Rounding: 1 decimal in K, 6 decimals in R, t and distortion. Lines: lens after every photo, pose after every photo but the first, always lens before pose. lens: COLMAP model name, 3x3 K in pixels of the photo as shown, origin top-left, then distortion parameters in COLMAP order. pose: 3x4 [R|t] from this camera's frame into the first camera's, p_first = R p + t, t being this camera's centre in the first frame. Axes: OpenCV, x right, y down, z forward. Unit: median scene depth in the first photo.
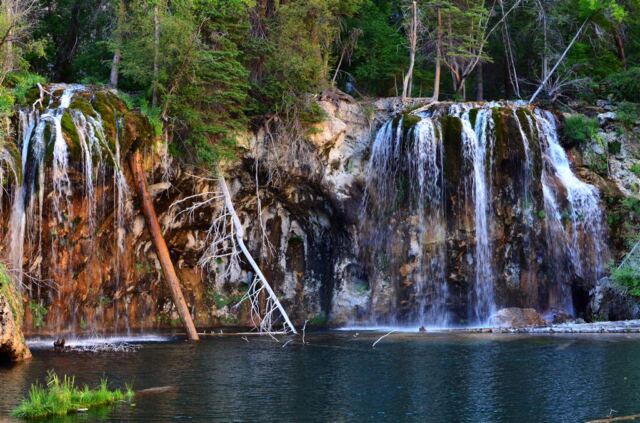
lens RADIAL K [[985.2, 0, 321.3], [0, 985.2, 211.6], [0, 0, 1]] dist [-0.153835, 0.000000]
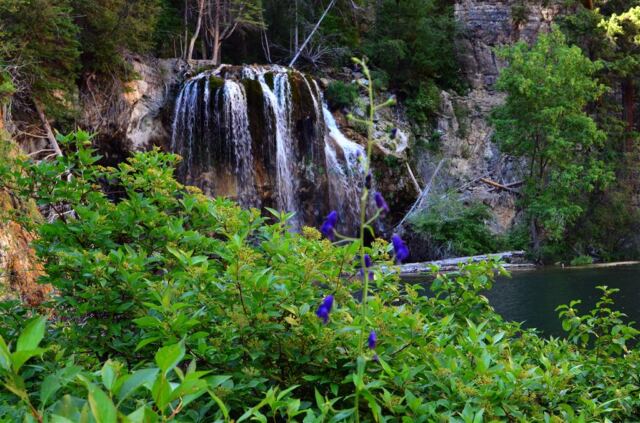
lens RADIAL K [[985.2, 0, 319.5], [0, 985.2, 211.0], [0, 0, 1]] dist [-0.153835, 0.000000]
pose [[0.899910, -0.022941, 0.435472, -0.261944], [0.005598, 0.999141, 0.041069, 0.002814], [-0.436040, -0.034521, 0.899265, 0.002203]]
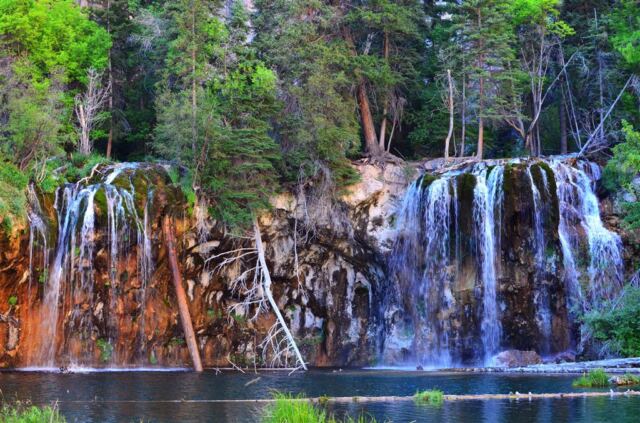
lens RADIAL K [[985.2, 0, 321.0], [0, 985.2, 211.0], [0, 0, 1]] dist [-0.153835, 0.000000]
pose [[0.950146, -0.033134, -0.310040, 0.305802], [0.015644, 0.998151, -0.058732, 0.005400], [0.311413, 0.050954, 0.948908, -0.082132]]
